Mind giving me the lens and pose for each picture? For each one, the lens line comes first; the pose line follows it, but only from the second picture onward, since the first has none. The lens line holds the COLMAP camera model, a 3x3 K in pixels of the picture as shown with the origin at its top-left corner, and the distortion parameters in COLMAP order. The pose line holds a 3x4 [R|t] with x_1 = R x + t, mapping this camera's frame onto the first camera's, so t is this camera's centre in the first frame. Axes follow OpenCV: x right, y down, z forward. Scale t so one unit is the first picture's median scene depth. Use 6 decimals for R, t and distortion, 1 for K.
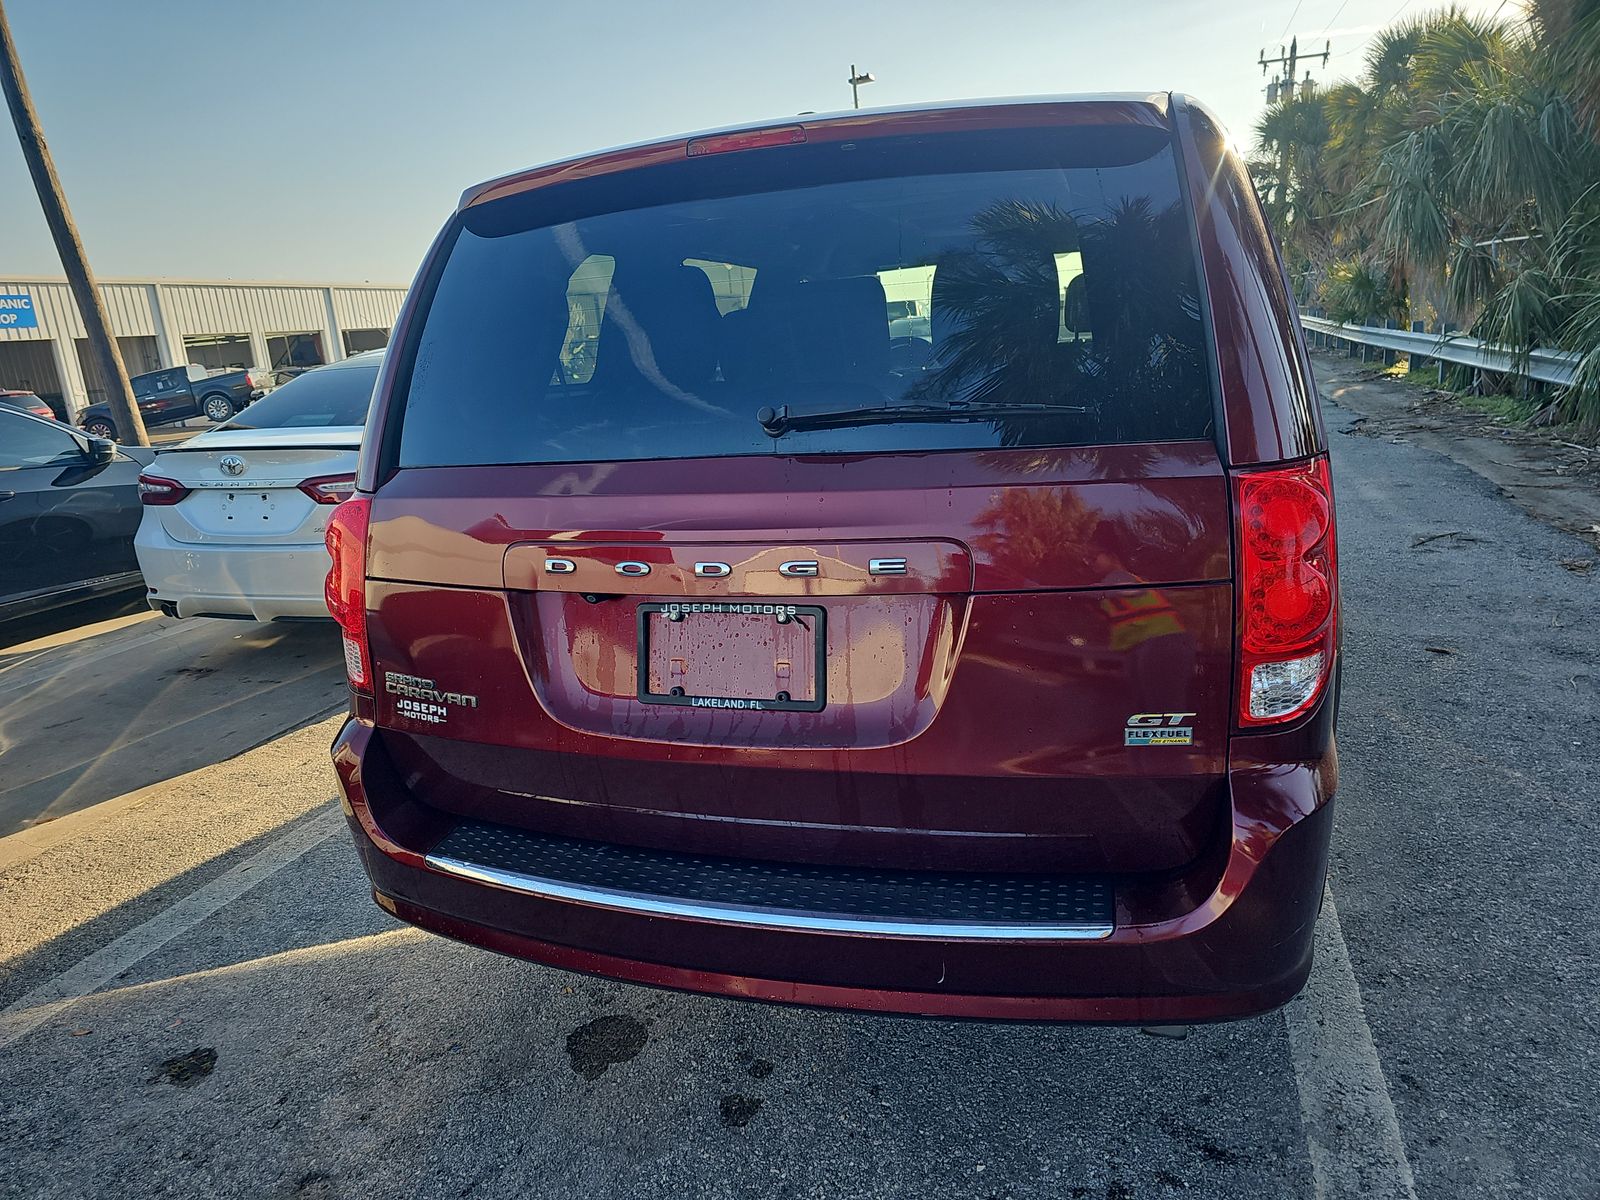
lens RADIAL K [[1096.1, 0, 800.0], [0, 1096.1, 600.0], [0, 0, 1]] dist [0.003745, -0.025658]
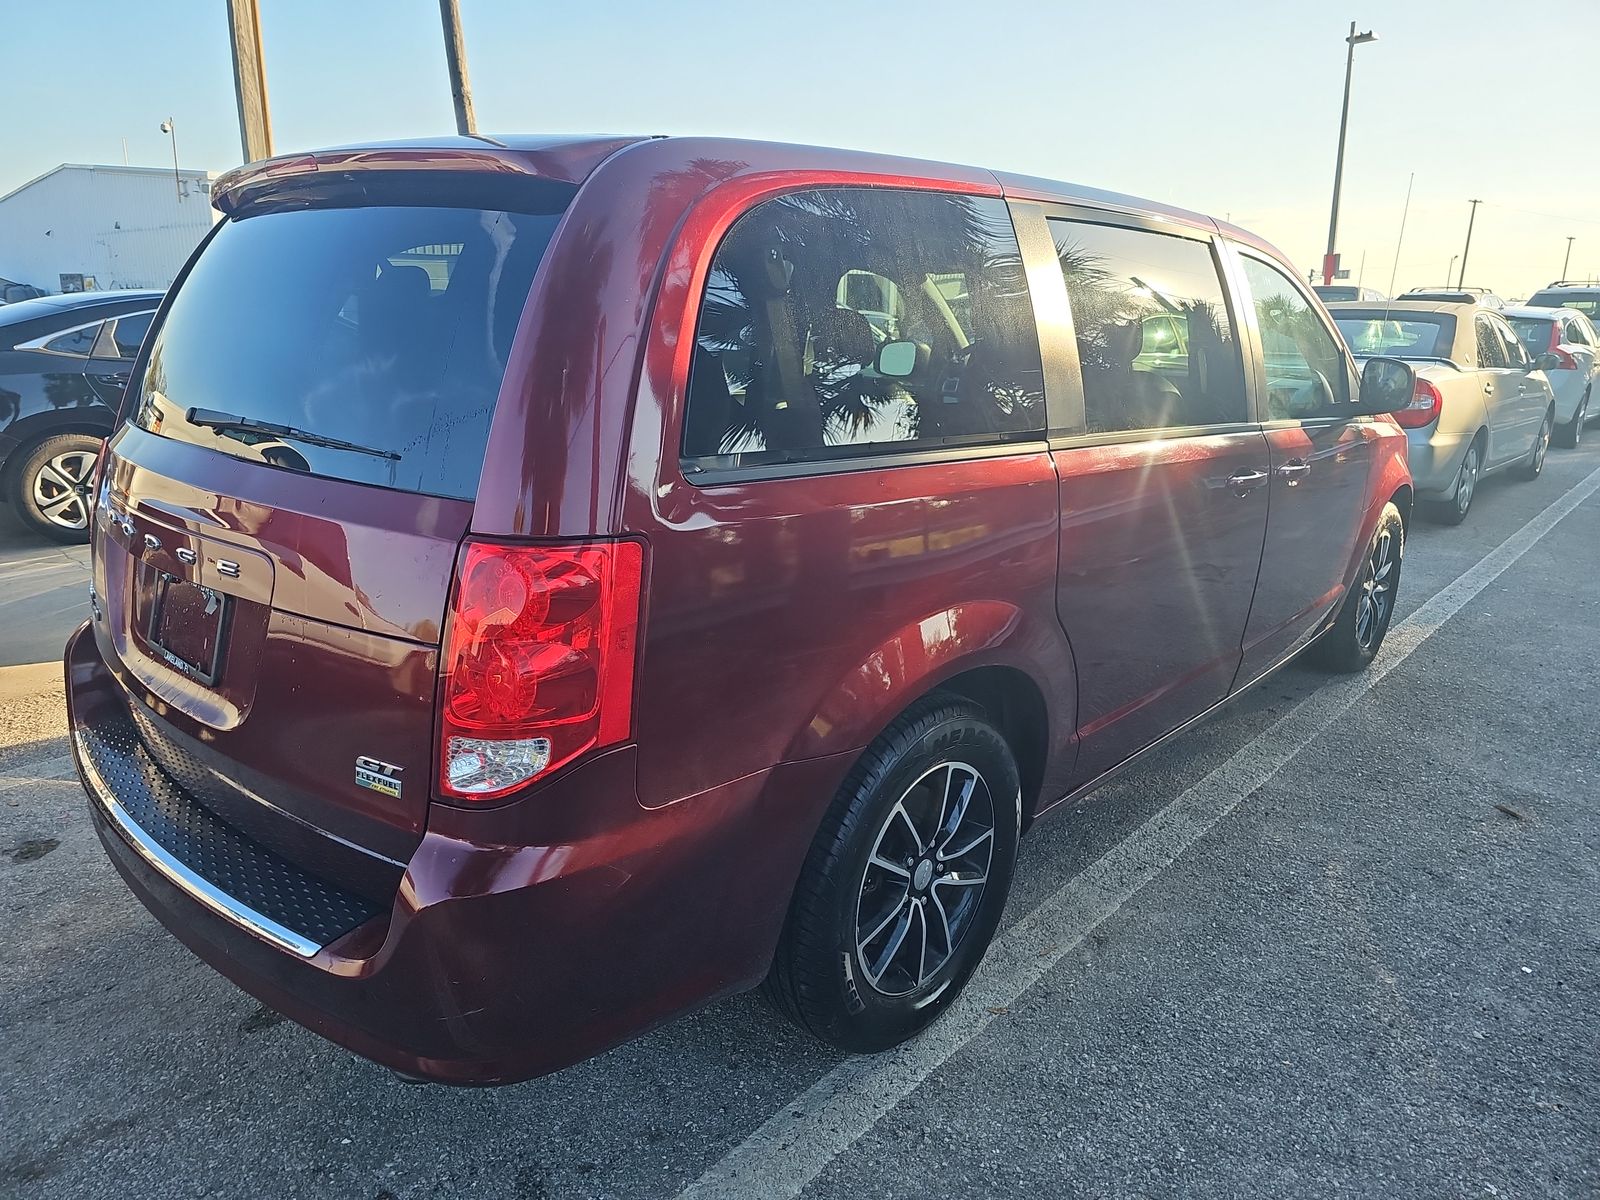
lens RADIAL K [[1096.1, 0, 800.0], [0, 1096.1, 600.0], [0, 0, 1]] dist [0.003745, -0.025658]
pose [[0.905181, 0.189736, -0.380325, 0.381056], [-0.175958, 0.981832, 0.071032, -0.067576], [0.386892, 0.002625, 0.922121, 0.076175]]
